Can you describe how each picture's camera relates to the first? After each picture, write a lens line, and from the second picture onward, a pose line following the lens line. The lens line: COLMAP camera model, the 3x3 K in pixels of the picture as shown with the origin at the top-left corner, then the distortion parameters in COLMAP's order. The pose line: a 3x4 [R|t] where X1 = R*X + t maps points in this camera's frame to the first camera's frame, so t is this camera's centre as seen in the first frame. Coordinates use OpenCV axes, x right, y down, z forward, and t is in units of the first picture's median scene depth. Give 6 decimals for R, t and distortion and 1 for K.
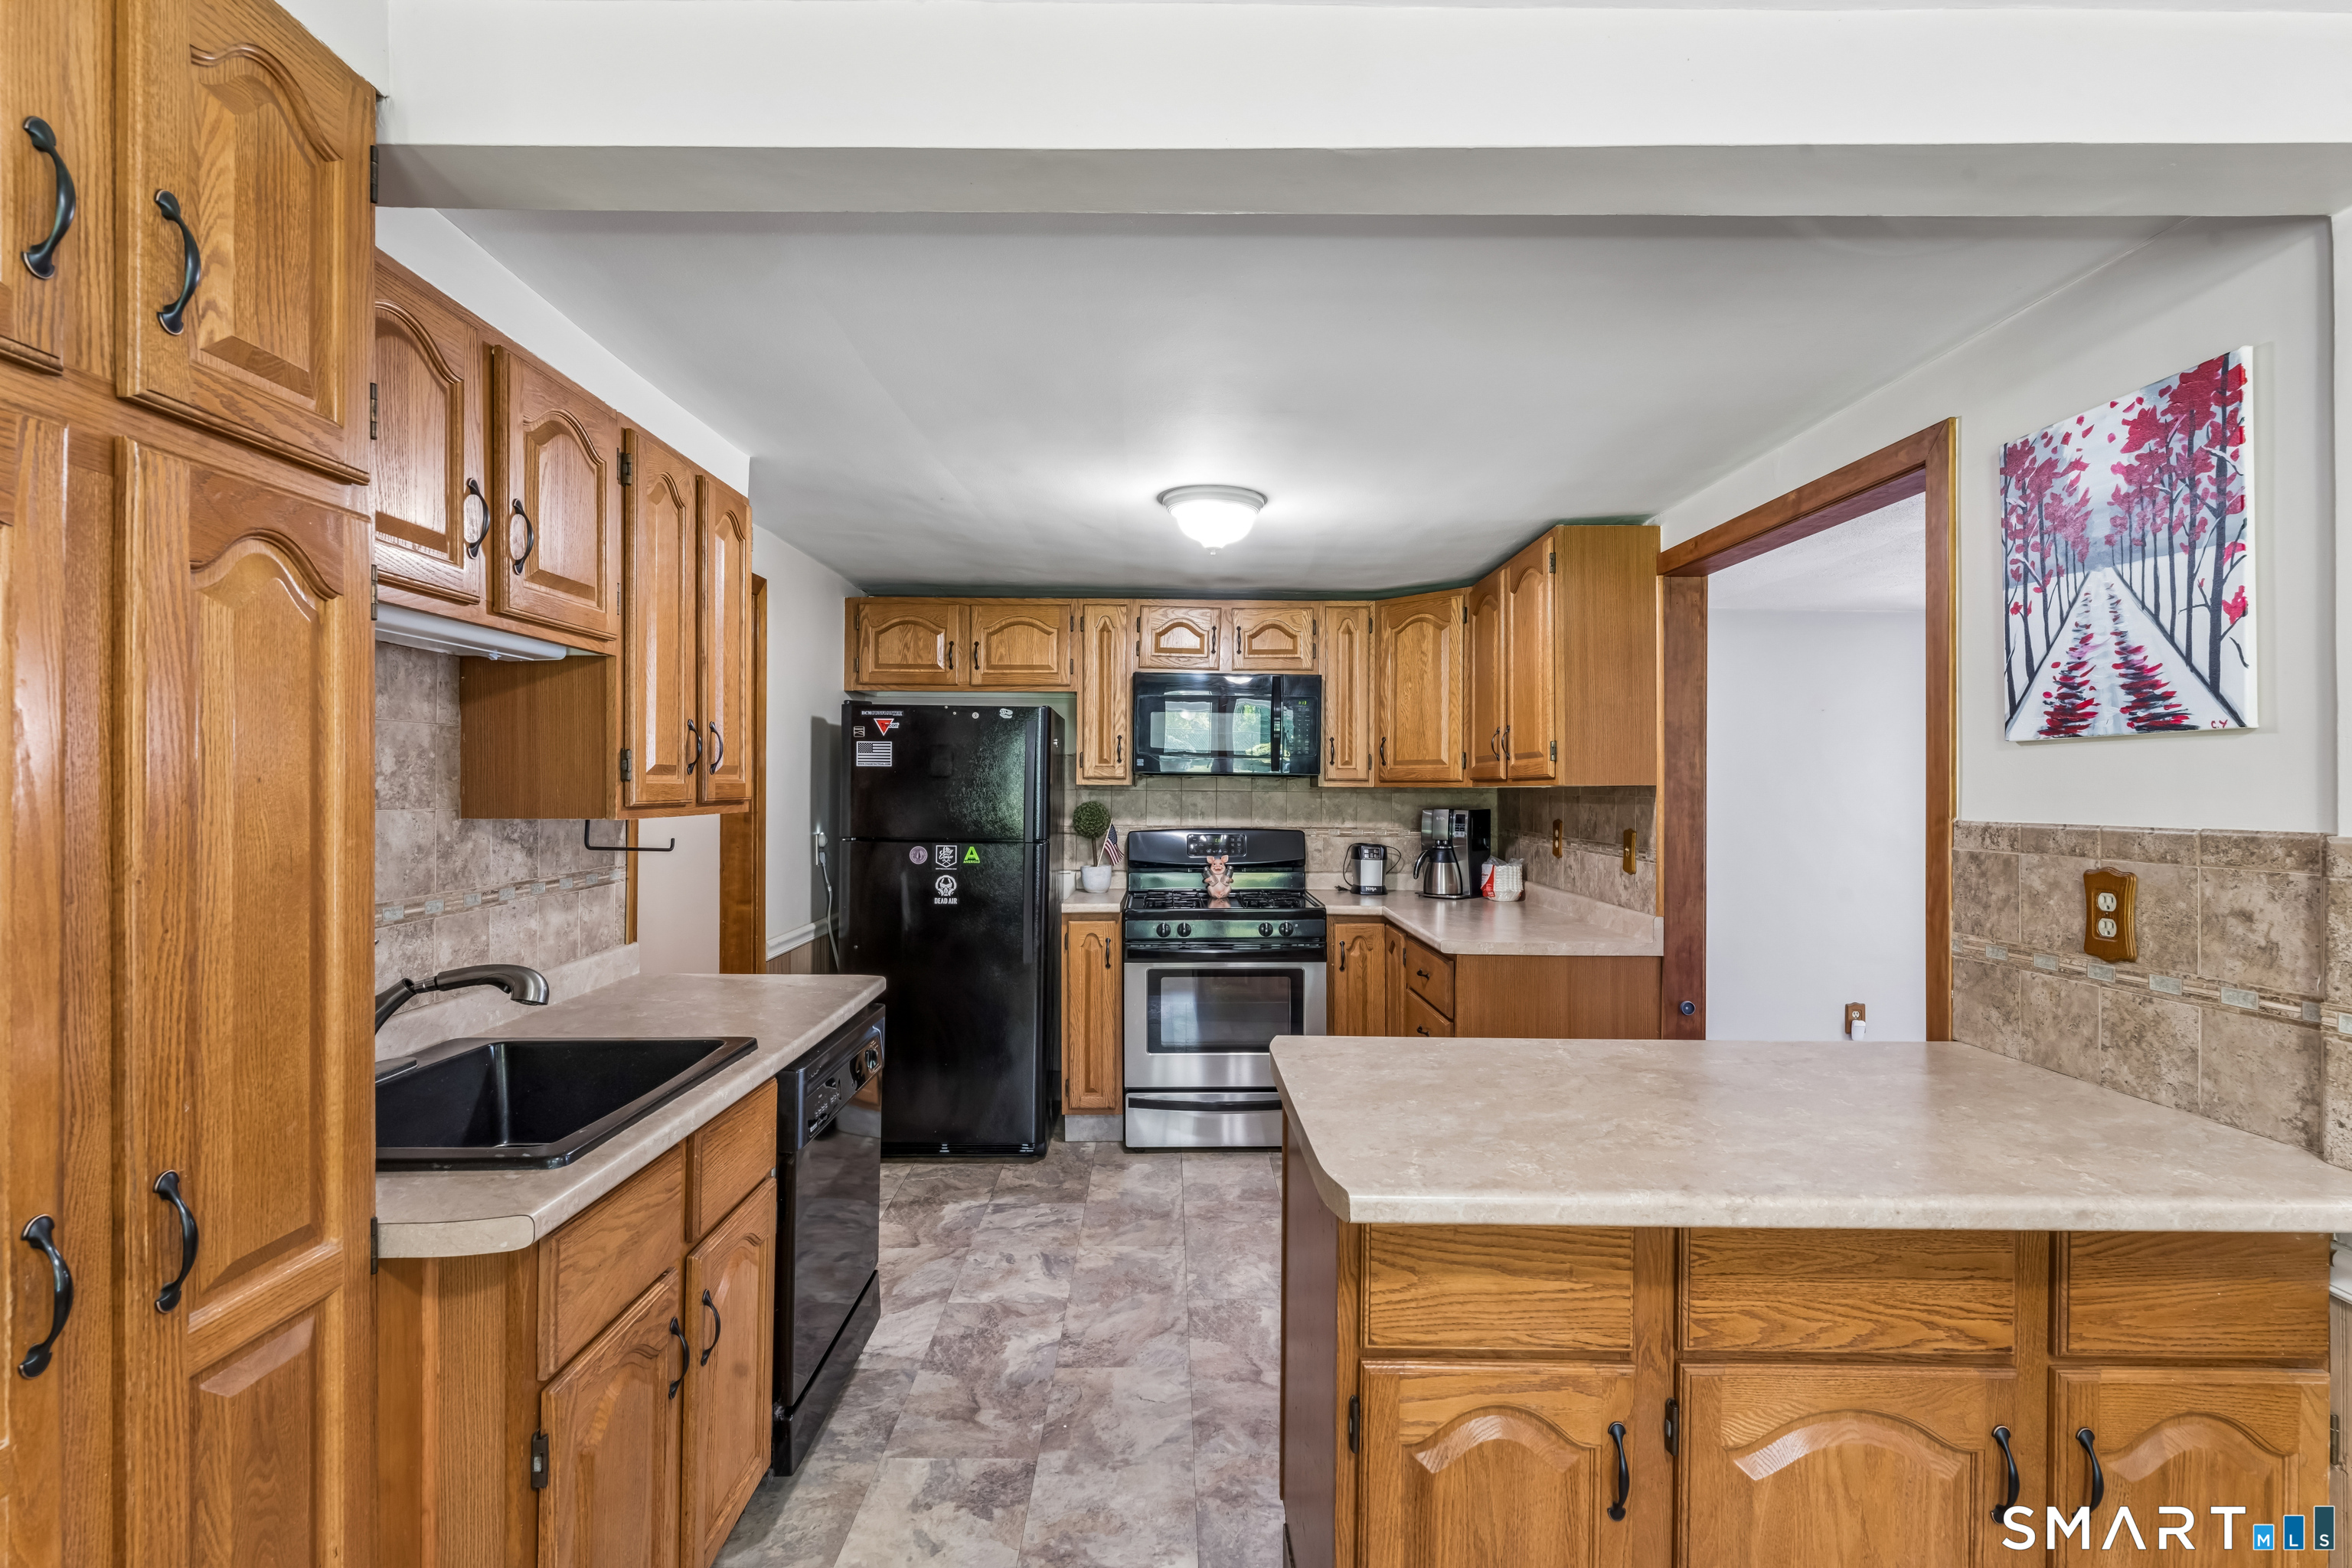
lens RADIAL K [[1008.1, 0, 1172.3], [0, 1008.1, 784.7], [0, 0, 1]] dist [-0.000955, -0.000008]
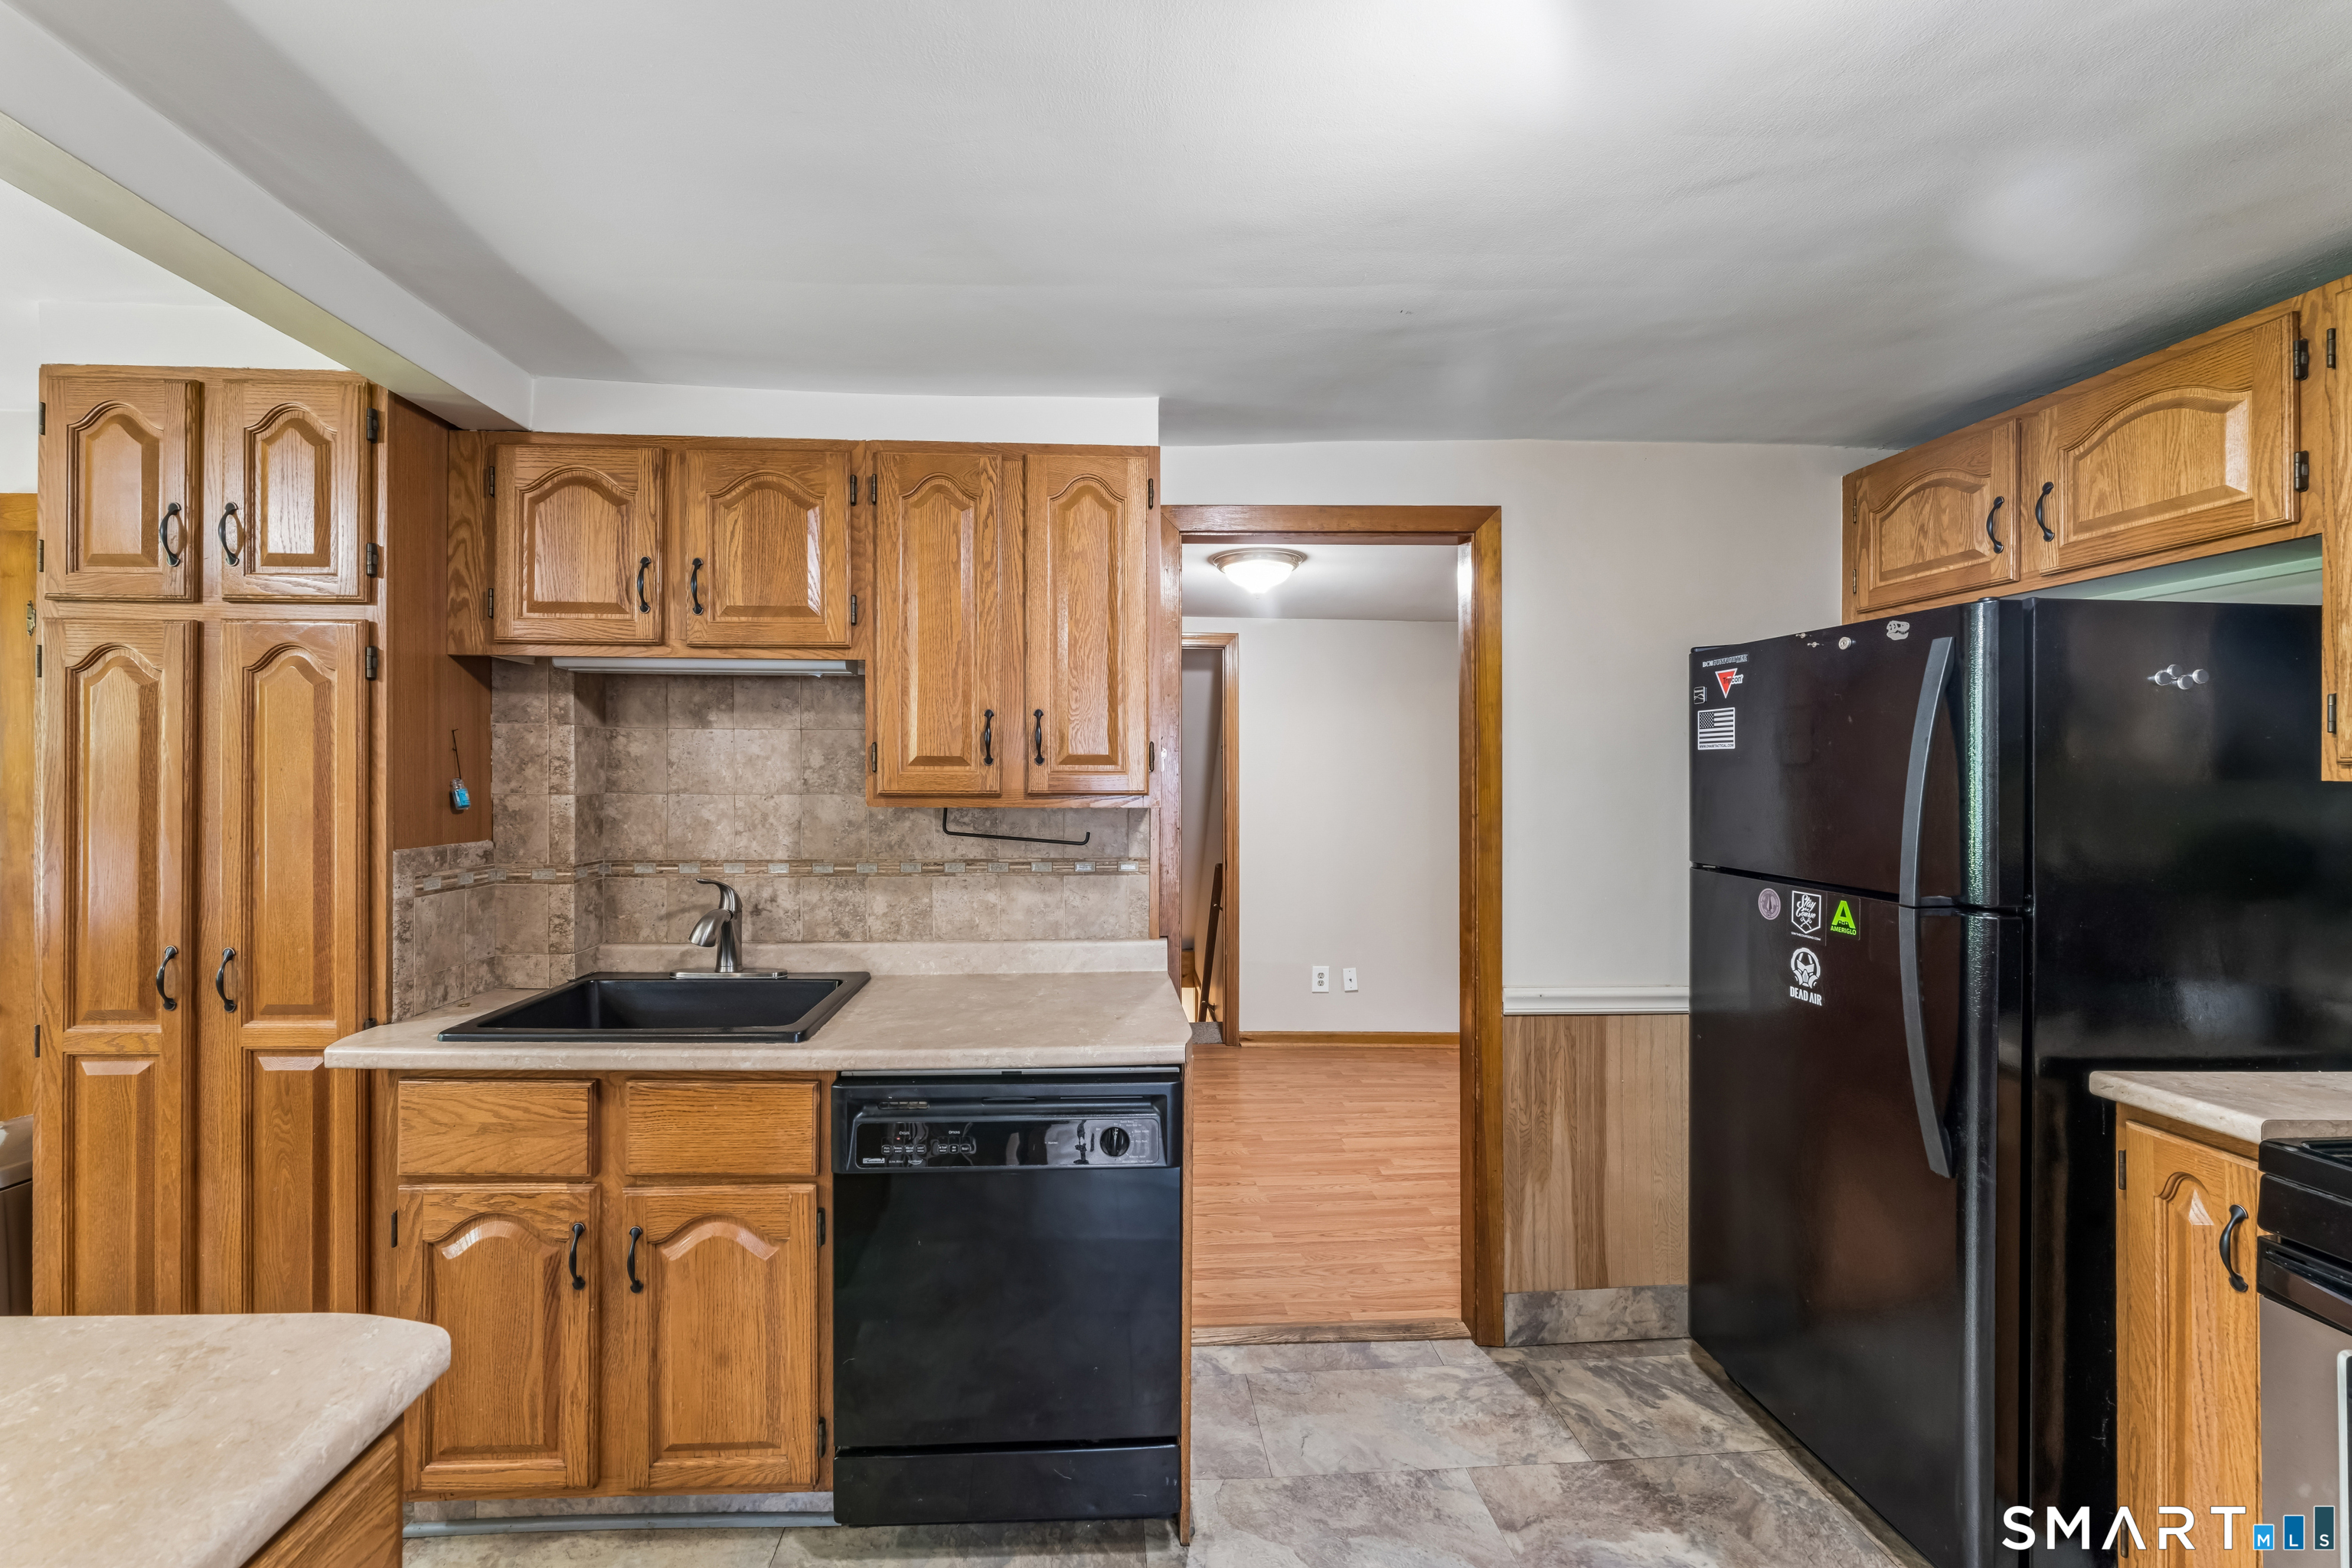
lens RADIAL K [[964.5, 0, 1163.7], [0, 964.5, 779.0], [0, 0, 1]] dist [-0.001480, 0.000262]
pose [[0.068050, -0.004461, -0.997672, 0.274310], [-0.004932, 0.999976, -0.004808, 0.004063], [0.997670, 0.005248, 0.068027, 0.643267]]
